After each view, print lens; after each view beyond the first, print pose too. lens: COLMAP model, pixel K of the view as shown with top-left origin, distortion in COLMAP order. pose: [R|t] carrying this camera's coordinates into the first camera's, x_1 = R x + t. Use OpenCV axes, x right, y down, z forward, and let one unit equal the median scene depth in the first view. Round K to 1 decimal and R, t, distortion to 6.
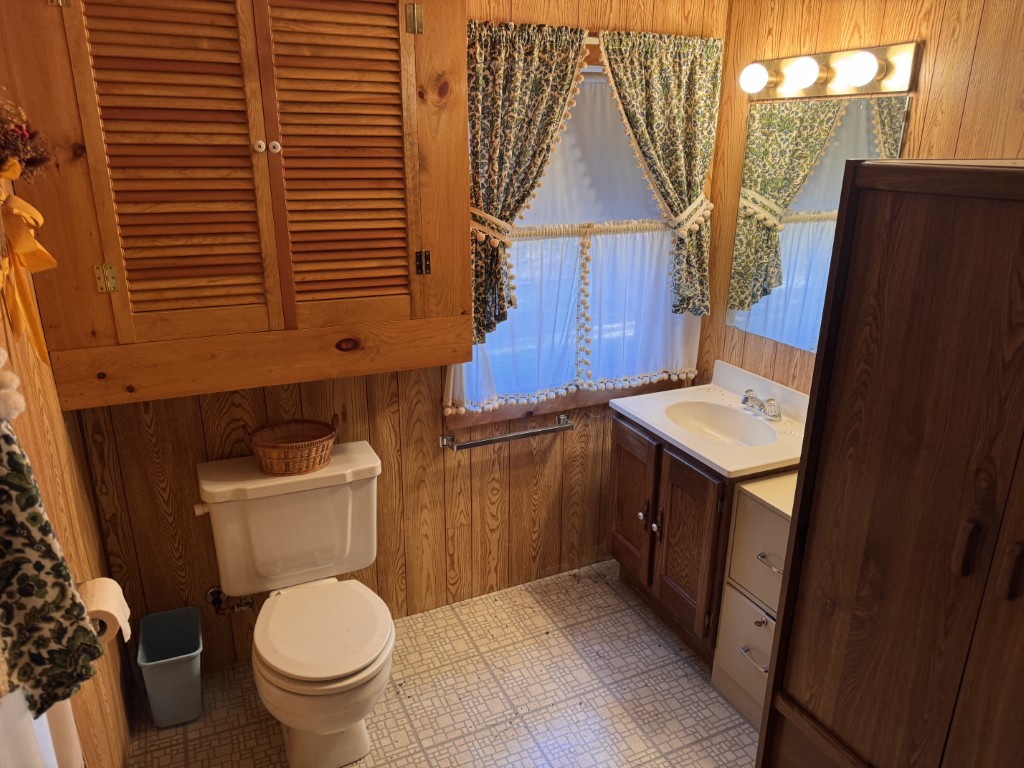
lens RADIAL K [[739.8, 0, 512.3], [0, 739.8, 385.1], [0, 0, 1]] dist [0.029590, -0.020946]
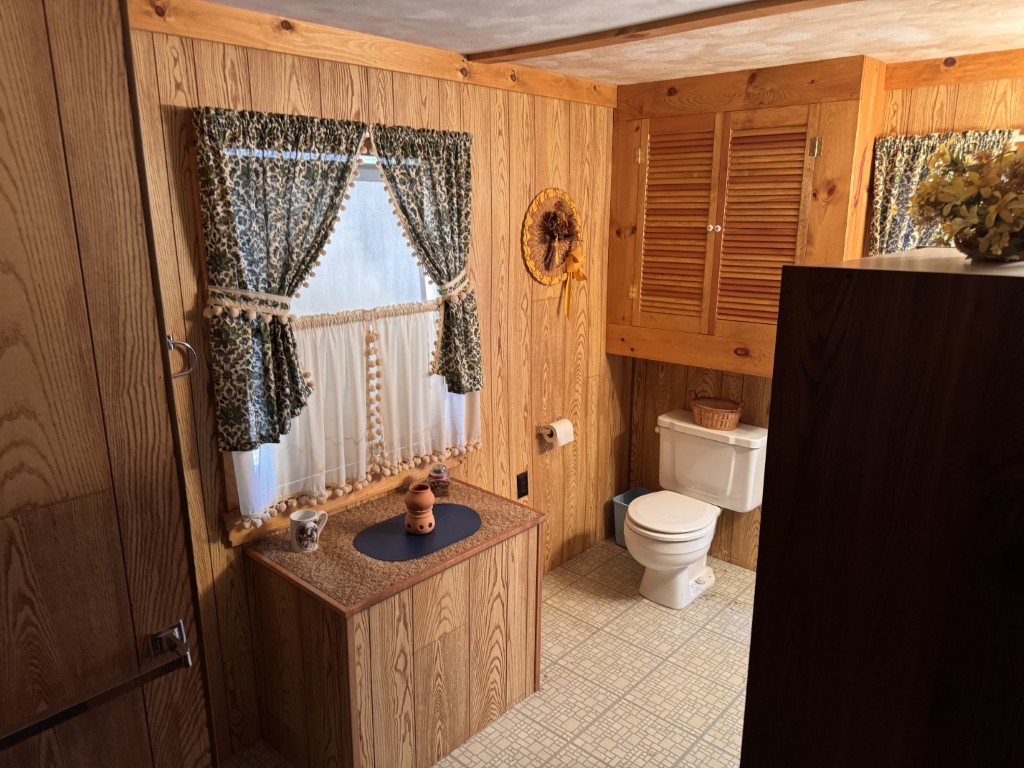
lens RADIAL K [[739.8, 0, 513.2], [0, 739.8, 387.0], [0, 0, 1]] dist [0.029590, -0.020946]
pose [[0.405622, 0.202850, -0.891248, 1.063497], [-0.283470, 0.954905, 0.088327, 0.014929], [0.868974, 0.216815, 0.444832, -0.101489]]
